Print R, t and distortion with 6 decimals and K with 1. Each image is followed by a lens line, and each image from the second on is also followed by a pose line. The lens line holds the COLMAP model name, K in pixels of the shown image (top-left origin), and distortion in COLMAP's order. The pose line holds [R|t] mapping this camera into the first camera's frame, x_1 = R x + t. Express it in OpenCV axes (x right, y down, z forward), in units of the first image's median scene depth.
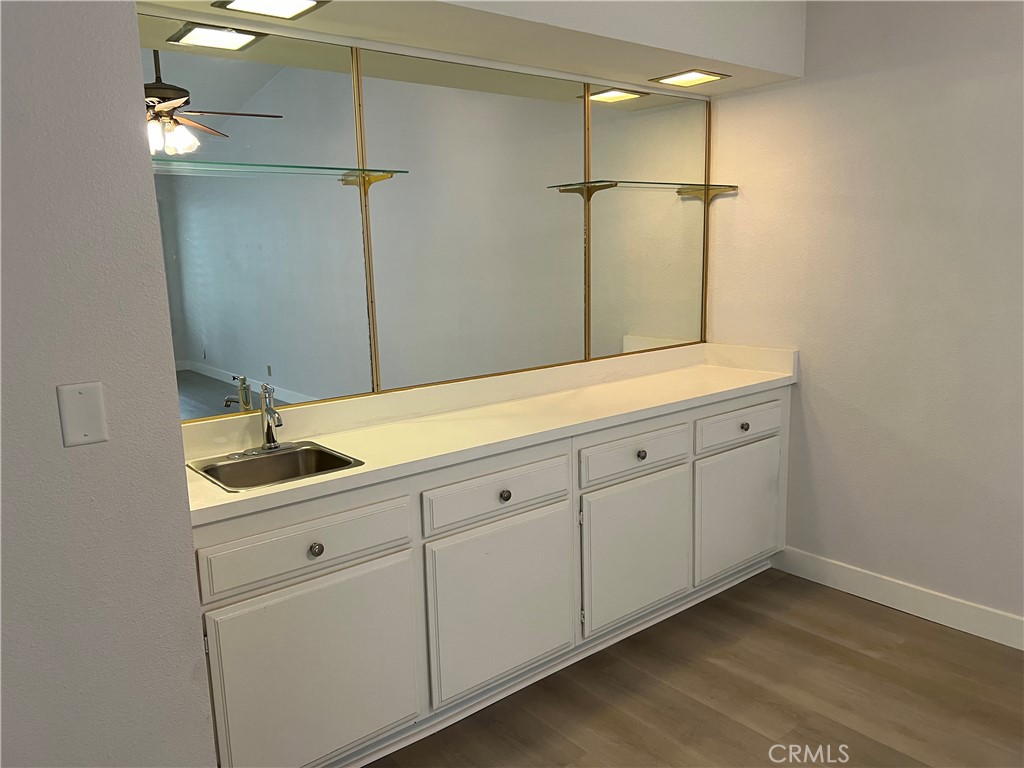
lens RADIAL K [[772.6, 0, 509.0], [0, 772.6, 387.4], [0, 0, 1]] dist [0.014646, -0.000261]
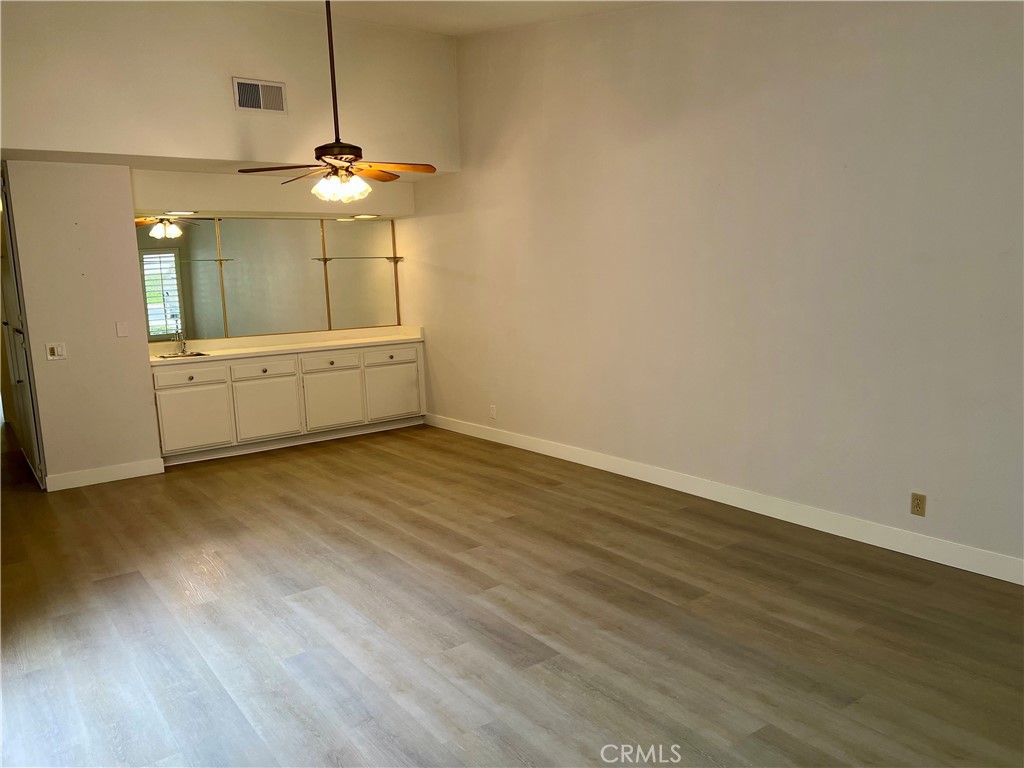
lens RADIAL K [[772.6, 0, 515.3], [0, 772.6, 382.1], [0, 0, 1]] dist [0.014646, -0.000261]
pose [[0.999184, 0.000479, -0.040396, 0.760830], [-0.001923, 0.999360, -0.035720, 0.206701], [0.040353, 0.035768, 0.998545, -1.346053]]
